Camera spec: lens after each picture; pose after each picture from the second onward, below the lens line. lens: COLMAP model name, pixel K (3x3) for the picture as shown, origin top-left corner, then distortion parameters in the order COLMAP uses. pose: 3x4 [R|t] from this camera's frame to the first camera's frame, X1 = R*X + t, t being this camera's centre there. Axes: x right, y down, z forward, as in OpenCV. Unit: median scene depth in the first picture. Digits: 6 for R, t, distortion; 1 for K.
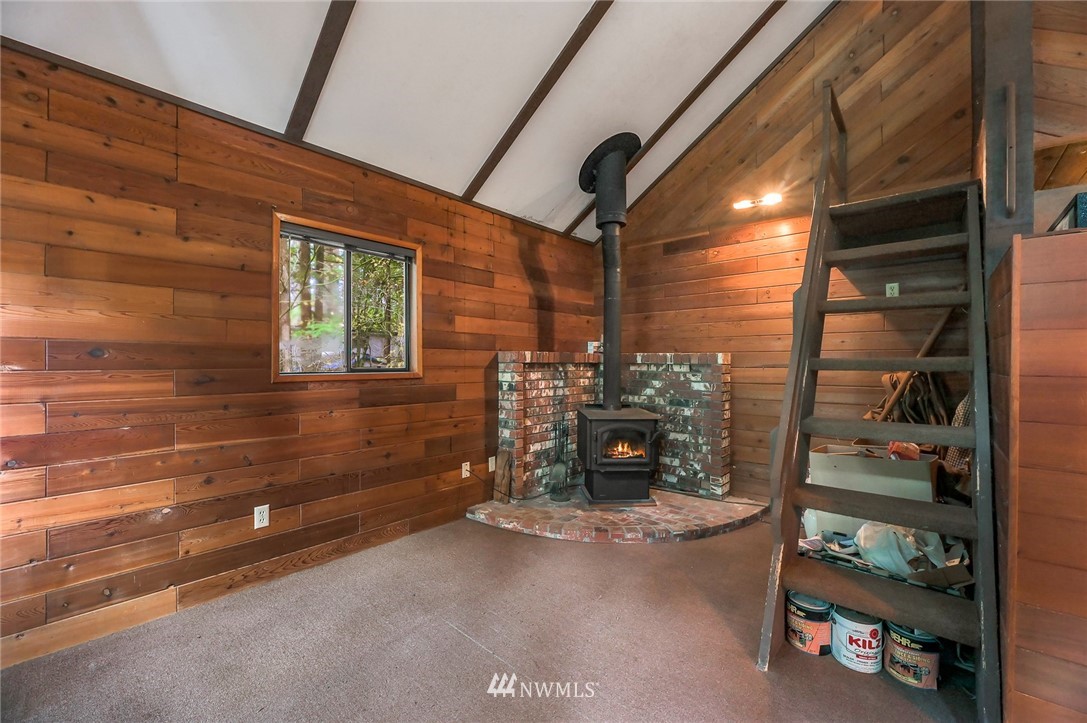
lens RADIAL K [[444.9, 0, 543.4], [0, 444.9, 356.4], [0, 0, 1]] dist [-0.000419, -0.000701]
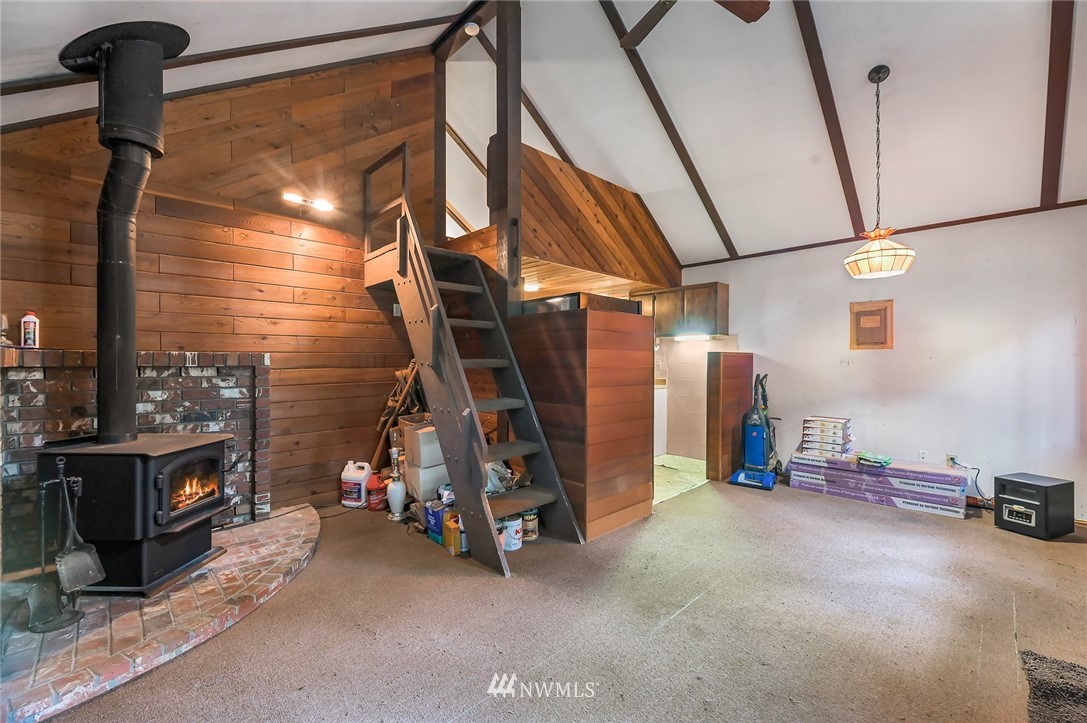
lens RADIAL K [[444.9, 0, 541.2], [0, 444.9, 362.9], [0, 0, 1]] dist [-0.000419, -0.000701]
pose [[0.066795, -0.002763, 0.997763, -0.488253], [-0.005613, 0.999979, 0.003145, 0.006532], [-0.997751, -0.005811, 0.066778, 0.424486]]
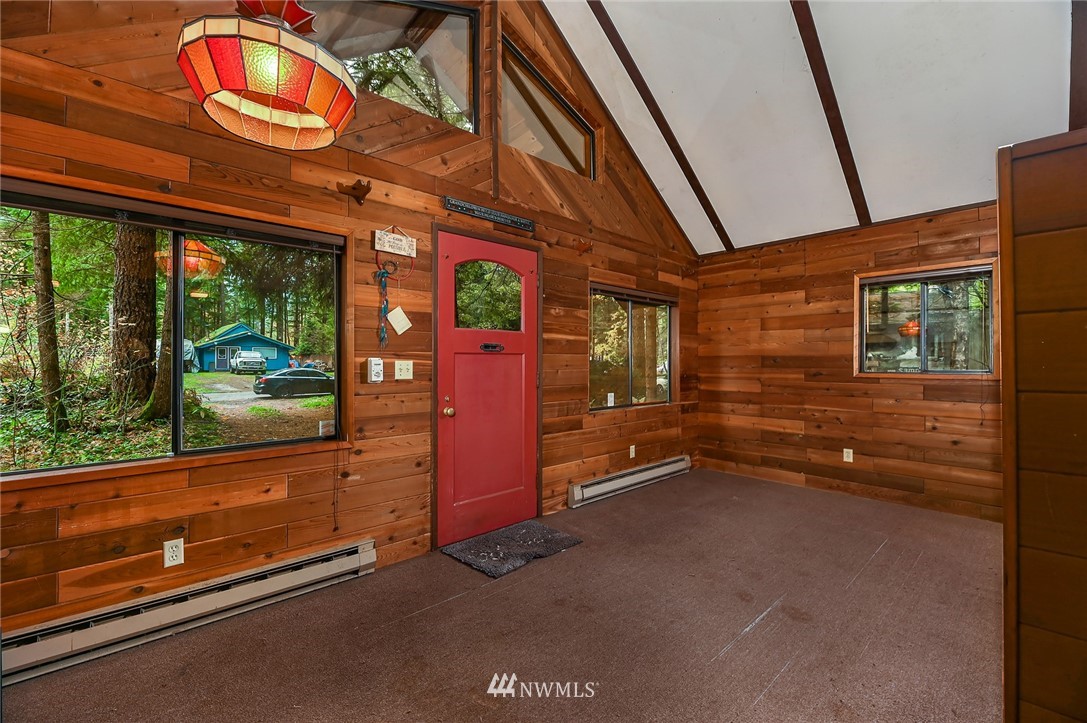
lens RADIAL K [[444.9, 0, 546.2], [0, 444.9, 361.7], [0, 0, 1]] dist [-0.000419, -0.000701]
pose [[-0.096250, -0.004606, -0.995347, 0.574006], [0.009300, 0.999941, -0.005527, -0.000496], [0.995314, -0.009789, -0.096201, 0.004590]]
